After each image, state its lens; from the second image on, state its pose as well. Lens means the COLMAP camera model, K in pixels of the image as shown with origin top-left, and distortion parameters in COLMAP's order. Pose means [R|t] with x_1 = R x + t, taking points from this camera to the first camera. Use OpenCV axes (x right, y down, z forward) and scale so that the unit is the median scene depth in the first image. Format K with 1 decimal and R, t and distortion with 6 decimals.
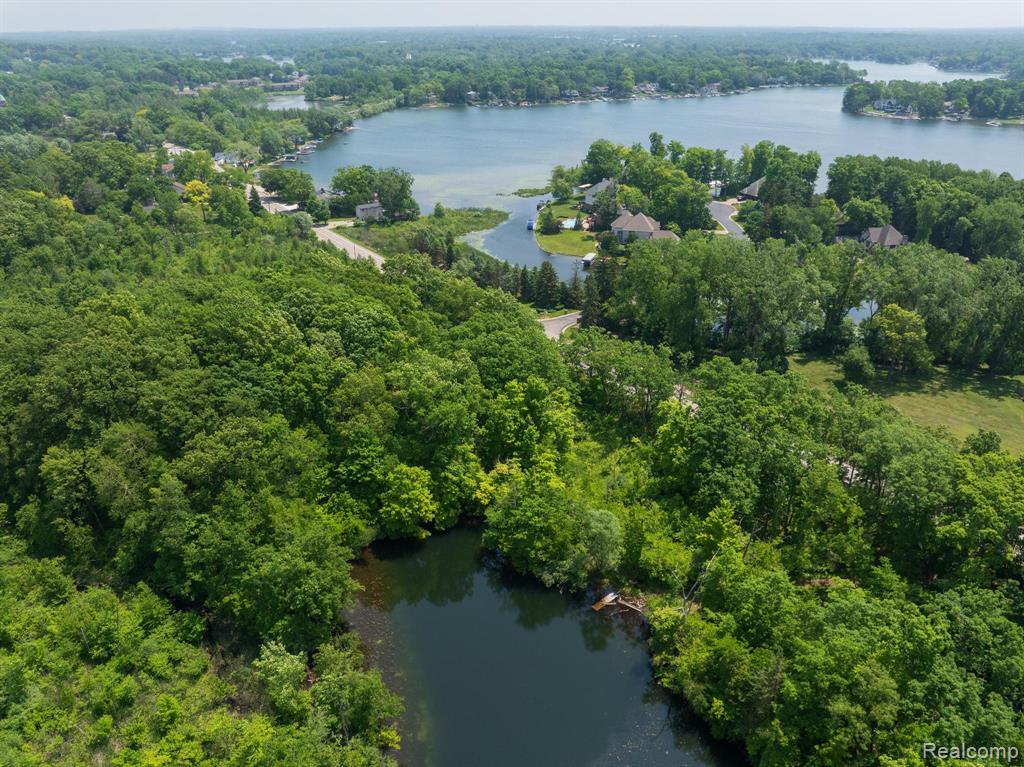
lens RADIAL K [[718.2, 0, 512.5], [0, 718.2, 380.0], [0, 0, 1]] dist [-0.096586, 0.055548]
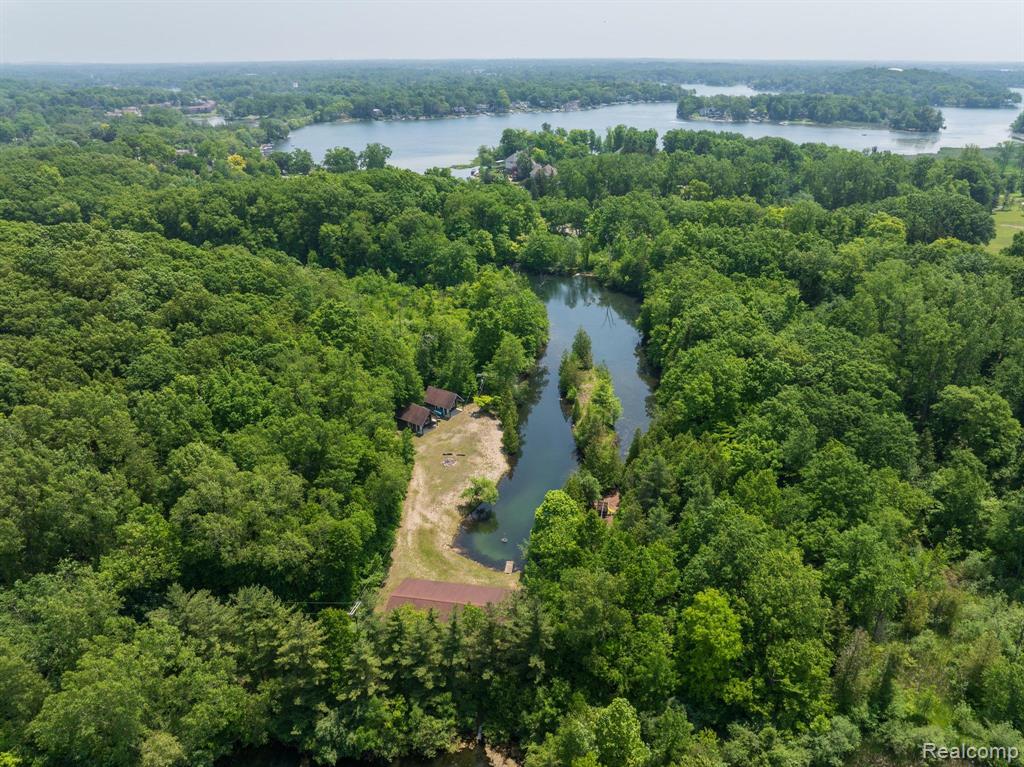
lens RADIAL K [[718.2, 0, 512.5], [0, 718.2, 380.0], [0, 0, 1]] dist [-0.096586, 0.055548]
pose [[0.982288, -0.073544, 0.172344, -0.084542], [0.080439, 0.996201, -0.033358, 0.118598], [-0.169236, 0.046631, 0.984472, -0.210404]]
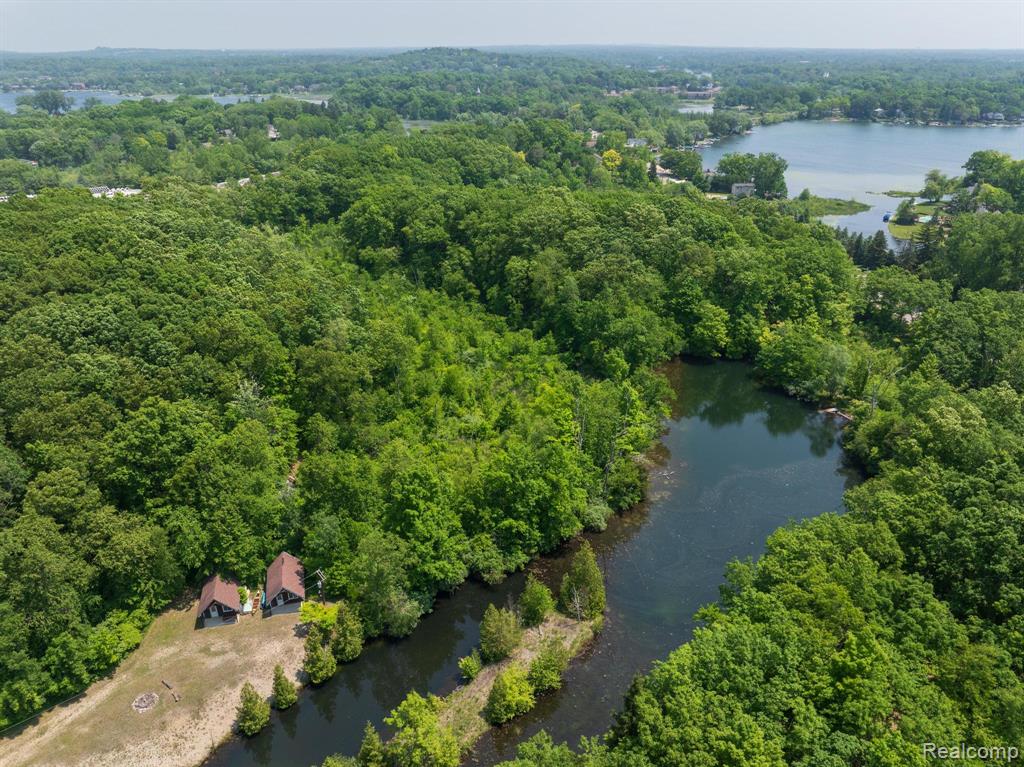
lens RADIAL K [[700.0, 0, 512.0], [0, 700.0, 383.5], [0, 0, 1]] dist [-0.042286, 0.004673]
pose [[0.859418, 0.219429, -0.461791, 0.035851], [-0.225612, 0.973285, 0.042600, 0.056370], [0.458802, 0.067575, 0.885965, -0.089232]]
